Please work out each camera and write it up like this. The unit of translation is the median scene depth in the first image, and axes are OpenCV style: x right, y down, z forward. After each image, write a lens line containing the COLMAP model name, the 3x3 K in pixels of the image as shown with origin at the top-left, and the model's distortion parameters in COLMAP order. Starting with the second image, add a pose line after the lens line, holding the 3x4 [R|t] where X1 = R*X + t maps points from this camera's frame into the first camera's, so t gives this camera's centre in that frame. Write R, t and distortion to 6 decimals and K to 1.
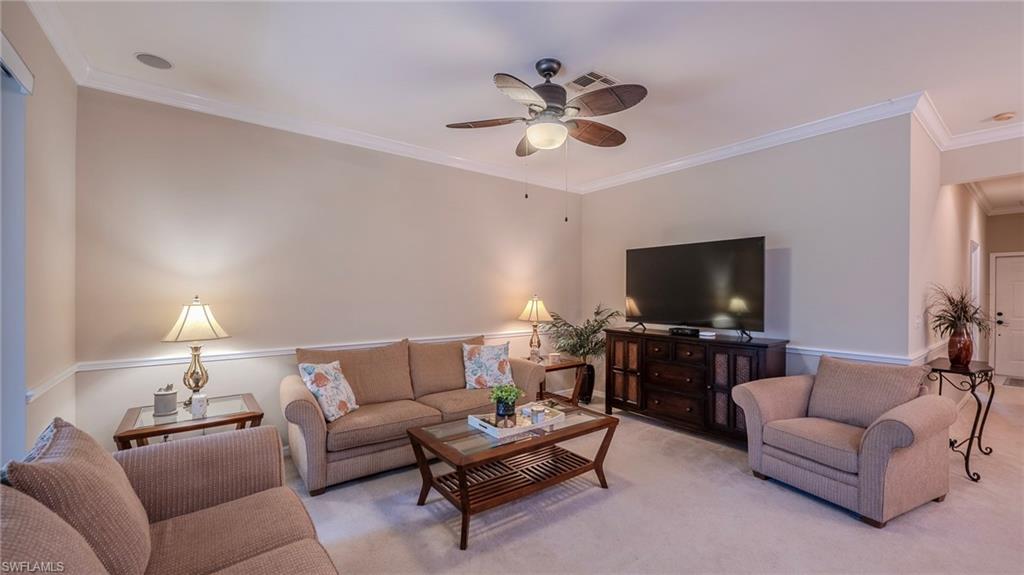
lens RADIAL K [[409.5, 0, 509.4], [0, 409.5, 294.3], [0, 0, 1]] dist [0.000989, 0.000098]
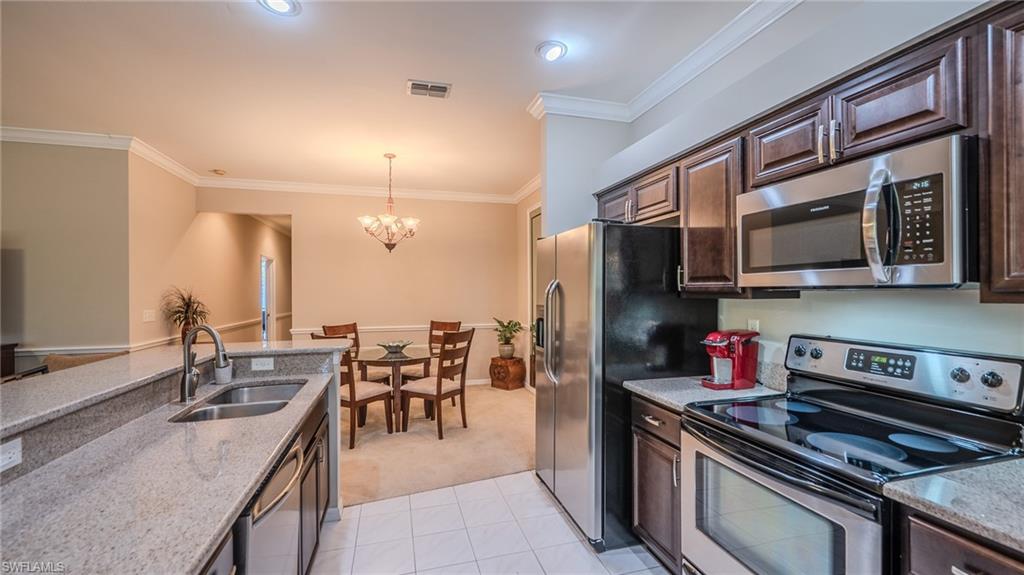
lens RADIAL K [[418.9, 0, 514.1], [0, 418.9, 291.4], [0, 0, 1]] dist [-0.000105, -0.000054]
pose [[0.364711, -0.006263, 0.931100, 0.194062], [0.010474, 0.999942, 0.002623, -0.002468], [-0.931062, 0.008796, 0.364755, -0.498754]]
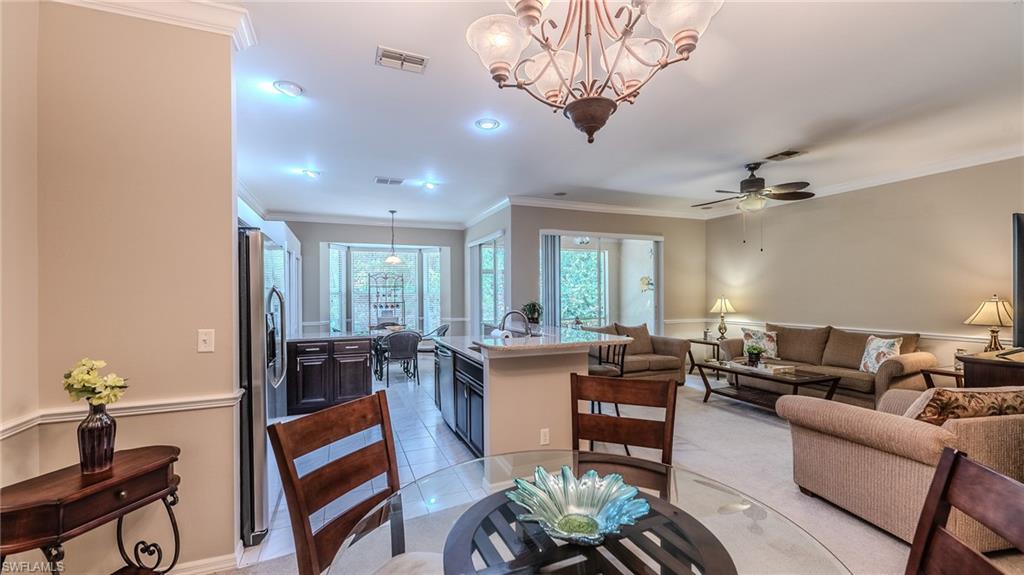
lens RADIAL K [[413.7, 0, 511.8], [0, 413.7, 289.9], [0, 0, 1]] dist [0.000570, 0.000082]
pose [[-0.252661, -0.011116, -0.967491, 1.604637], [0.001194, 0.999930, -0.011800, -0.001987], [0.967554, -0.004137, -0.252630, 0.338432]]
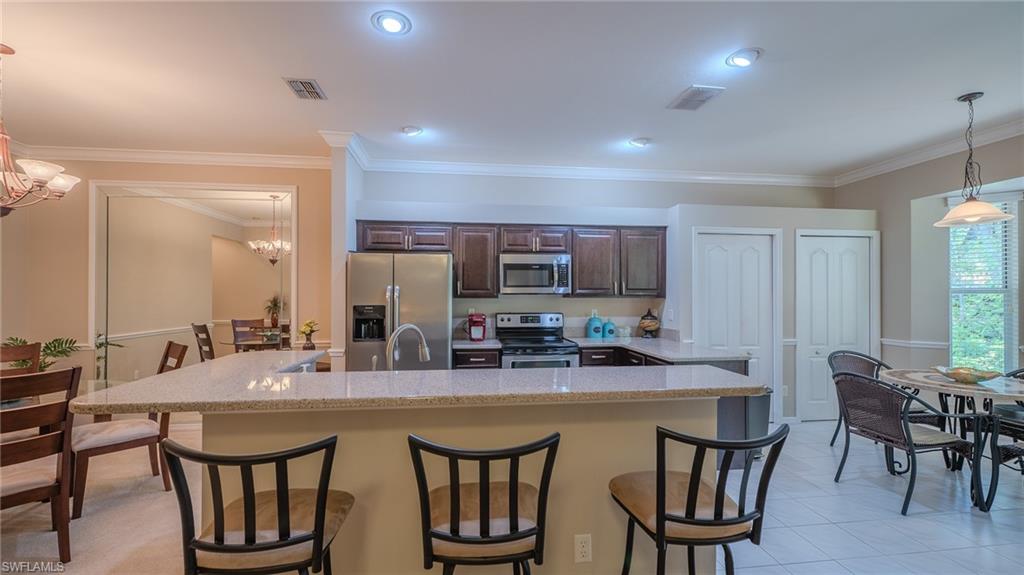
lens RADIAL K [[415.1, 0, 506.4], [0, 415.1, 292.4], [0, 0, 1]] dist [0.000784, 0.000103]
pose [[-0.863216, -0.000115, 0.504835, 0.155162], [-0.000939, 0.999999, -0.001377, -0.004167], [-0.504834, -0.001662, -0.863215, 0.494529]]
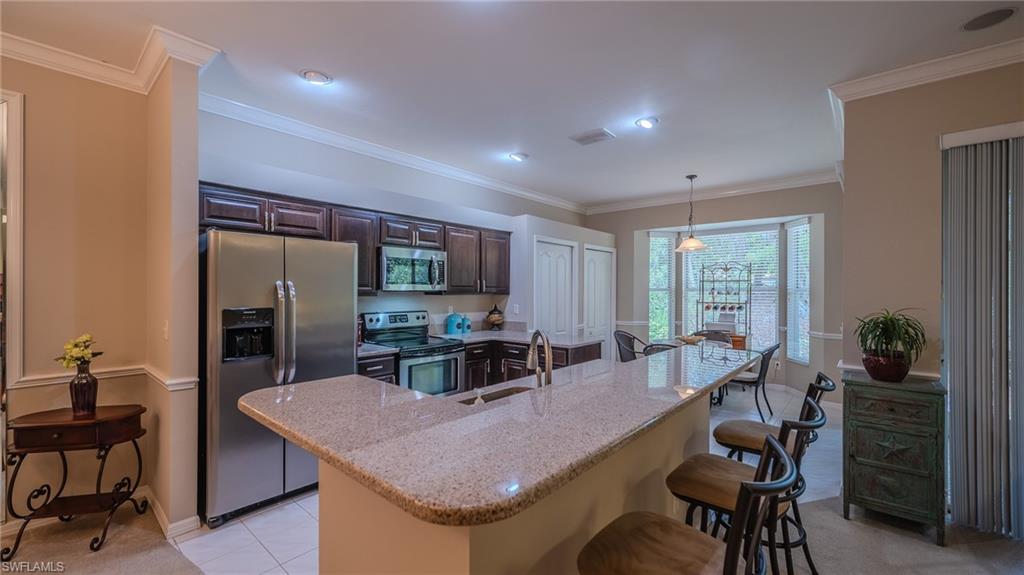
lens RADIAL K [[413.7, 0, 511.8], [0, 413.7, 289.9], [0, 0, 1]] dist [0.000570, 0.000082]
pose [[-0.978523, -0.006721, -0.206026, 0.690481], [-0.007624, 0.999965, 0.003588, -0.011314], [0.205994, 0.005081, -0.978540, 0.572142]]
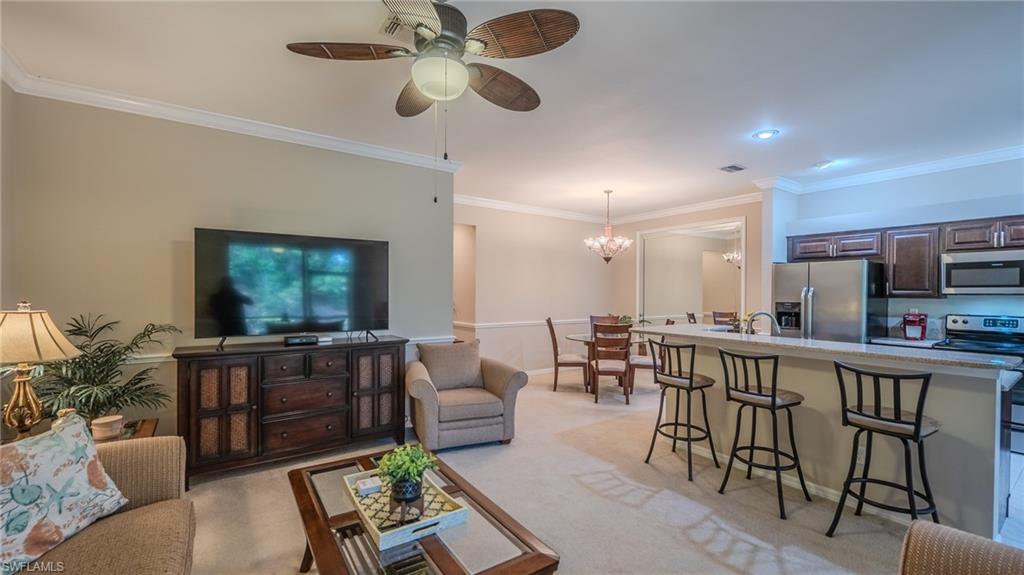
lens RADIAL K [[420.2, 0, 511.0], [0, 420.2, 296.4], [0, 0, 1]] dist [-0.000617, -0.000015]
pose [[0.042624, -0.013283, 0.999003, -0.494294], [0.000259, 0.999912, 0.013284, -0.011642], [-0.999091, -0.000308, 0.042623, 0.647534]]
